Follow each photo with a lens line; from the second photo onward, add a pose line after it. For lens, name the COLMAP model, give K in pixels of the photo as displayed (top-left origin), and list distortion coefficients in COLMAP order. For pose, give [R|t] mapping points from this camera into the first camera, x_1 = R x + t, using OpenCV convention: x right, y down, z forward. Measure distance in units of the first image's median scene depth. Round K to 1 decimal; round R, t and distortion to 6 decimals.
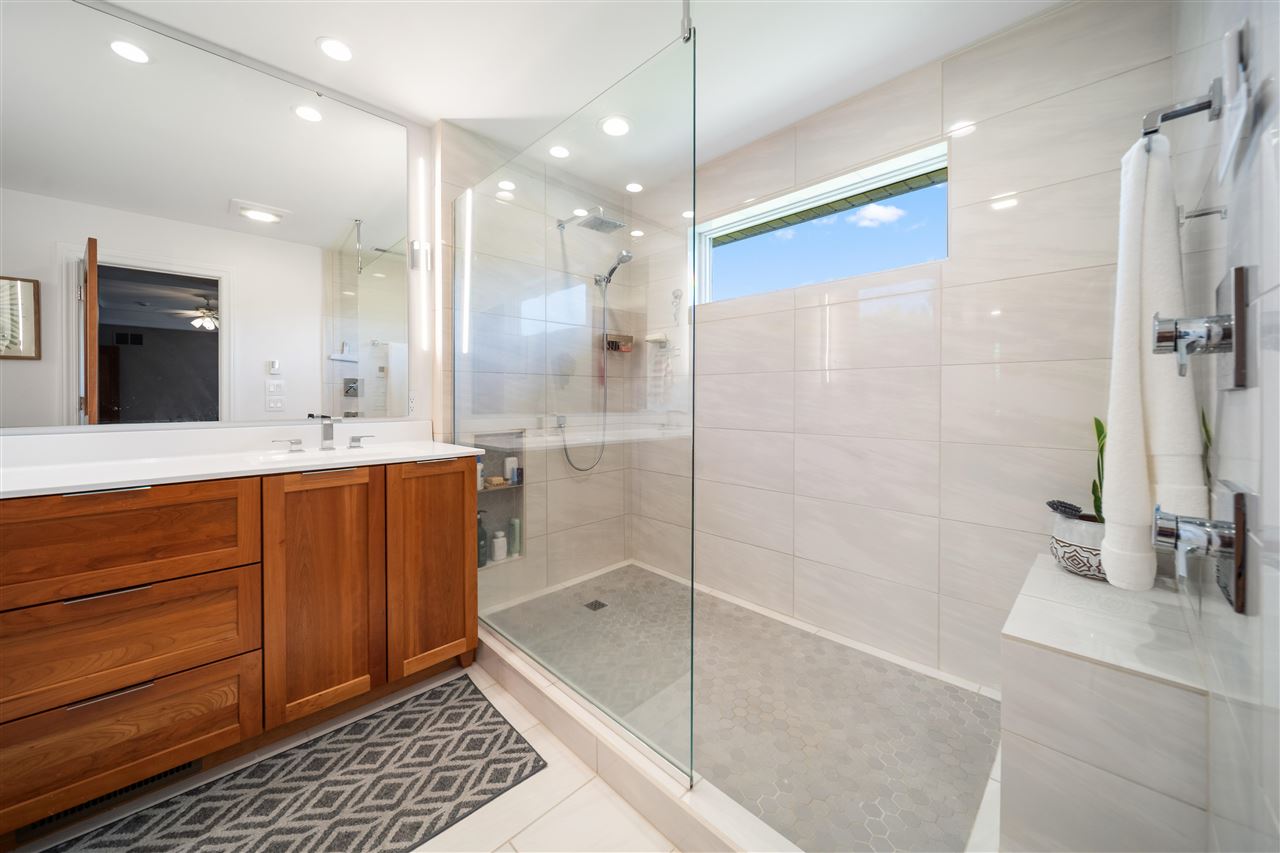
lens RADIAL K [[453.7, 0, 615.7], [0, 453.7, 413.2], [0, 0, 1]] dist [-0.000222, -0.000020]
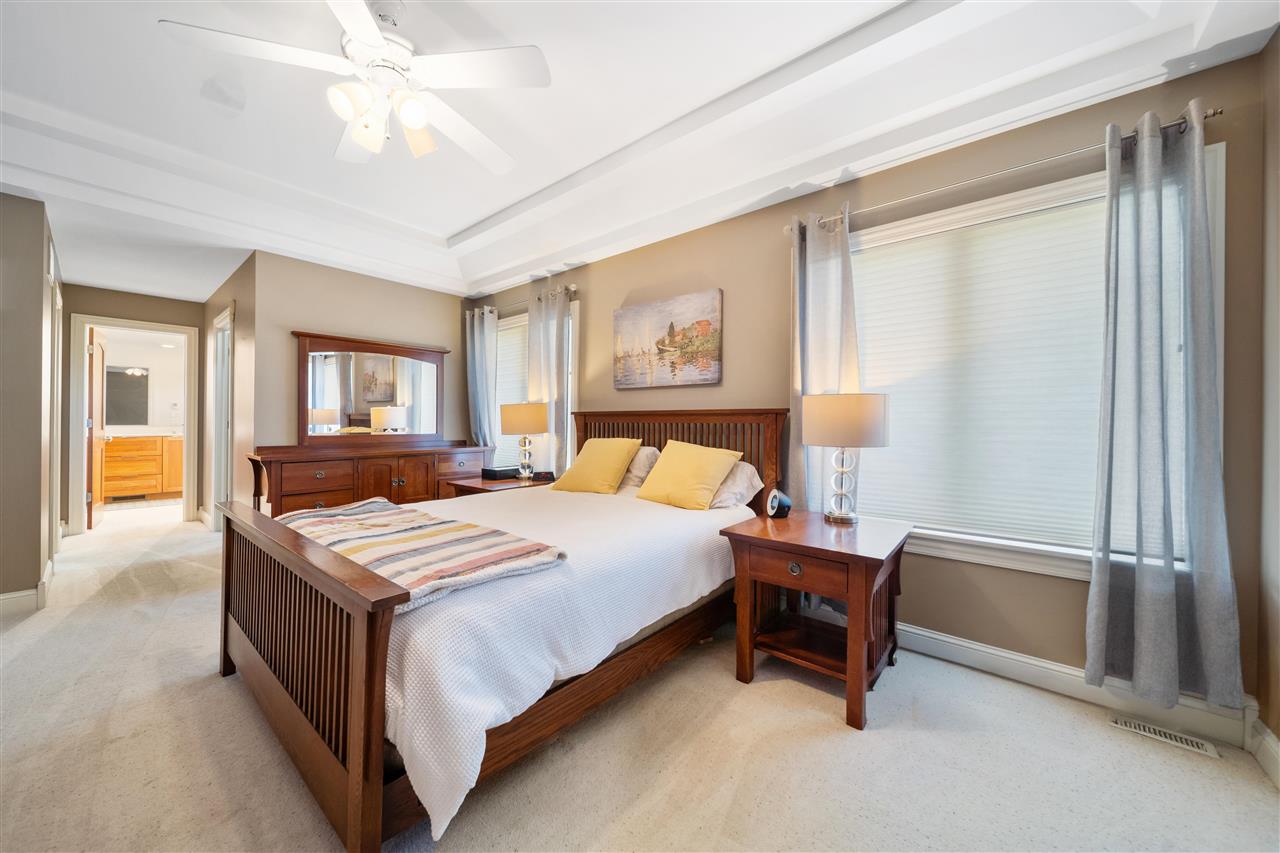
lens RADIAL K [[453.7, 0, 618.3], [0, 453.7, 424.1], [0, 0, 1]] dist [-0.000222, -0.000020]
pose [[0.994521, 0.006795, 0.104315, 2.206620], [-0.005514, 0.999906, -0.012565, 0.032816], [-0.104390, 0.011921, 0.994465, -2.685398]]
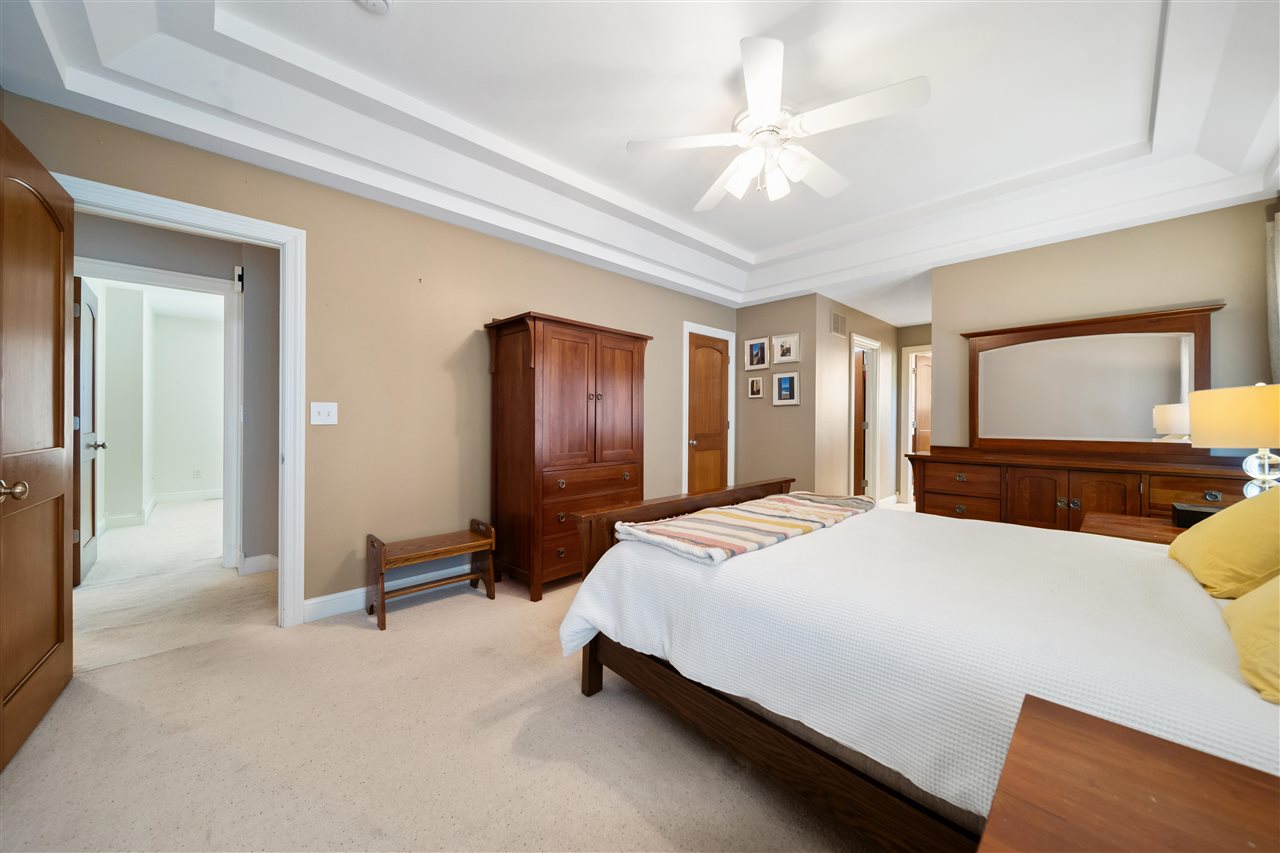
lens RADIAL K [[453.7, 0, 639.8], [0, 453.7, 422.0], [0, 0, 1]] dist [-0.000222, -0.000020]
pose [[0.011511, 0.002258, -0.999931, 2.889744], [-0.021337, 0.999770, 0.002012, 0.025690], [0.999706, 0.021312, 0.011557, -2.083980]]
